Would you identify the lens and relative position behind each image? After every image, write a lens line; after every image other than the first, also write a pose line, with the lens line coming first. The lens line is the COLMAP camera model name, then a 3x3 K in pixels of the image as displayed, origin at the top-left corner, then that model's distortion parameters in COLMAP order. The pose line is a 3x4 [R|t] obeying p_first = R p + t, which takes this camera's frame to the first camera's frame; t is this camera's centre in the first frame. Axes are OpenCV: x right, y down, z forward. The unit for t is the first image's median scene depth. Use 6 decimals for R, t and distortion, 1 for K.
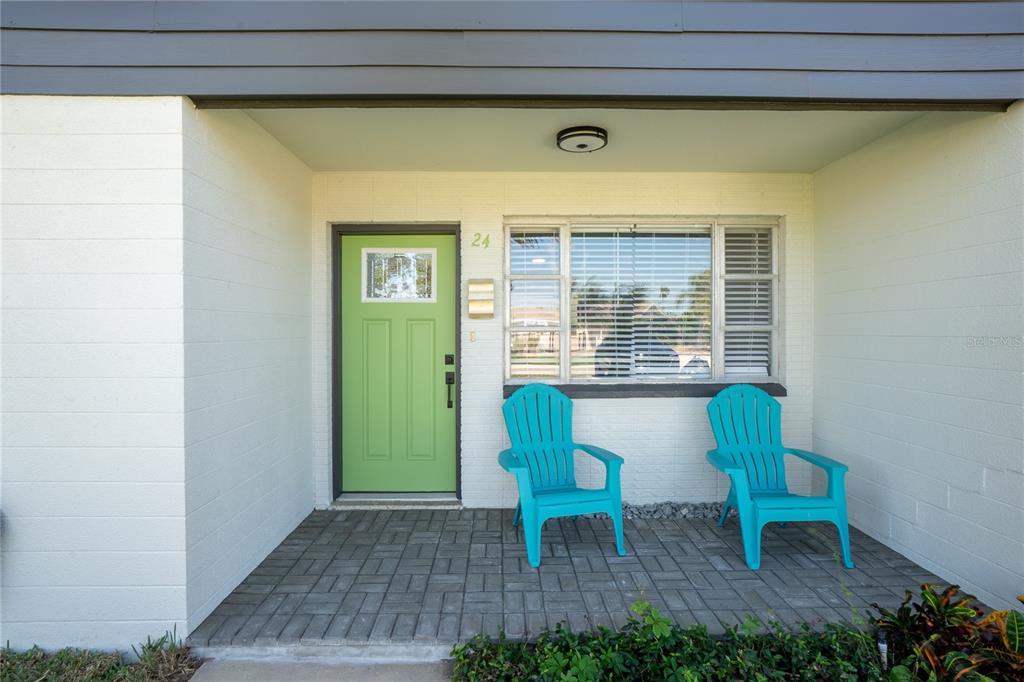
lens RADIAL K [[553.5, 0, 512.0], [0, 553.5, 341.0], [0, 0, 1]] dist [-0.017942, 0.000241]
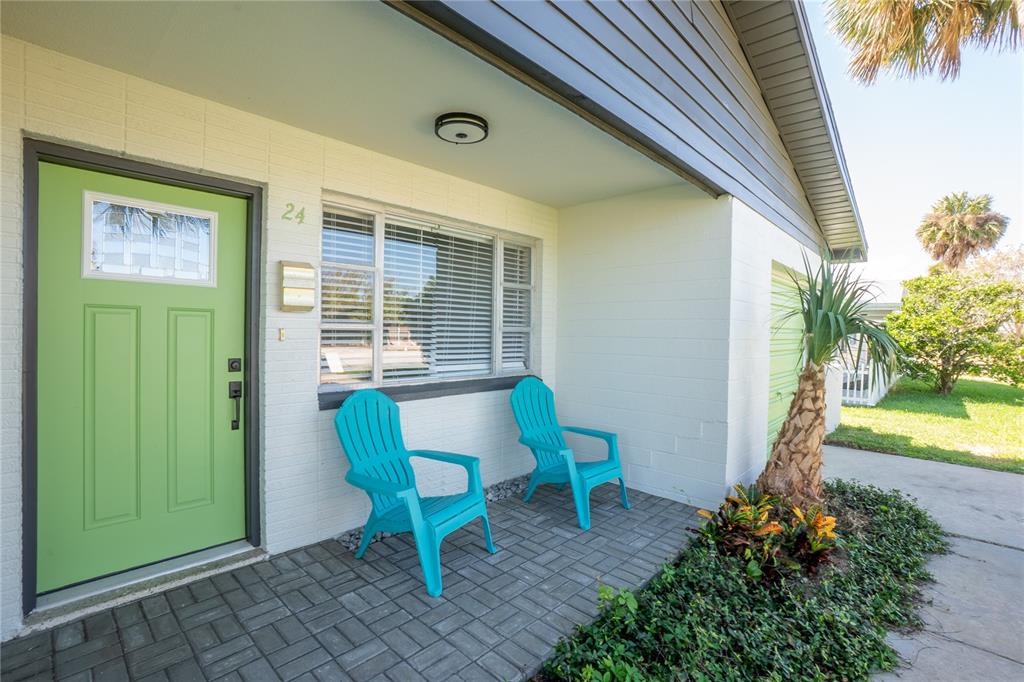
lens RADIAL K [[480.6, 0, 512.0], [0, 480.6, 341.0], [0, 0, 1]] dist [-0.064932, 0.028049]
pose [[0.690364, -0.000310, 0.723462, -0.329059], [-0.002206, 0.999994, 0.002534, -0.001098], [-0.723459, -0.003345, 0.690359, 0.304829]]
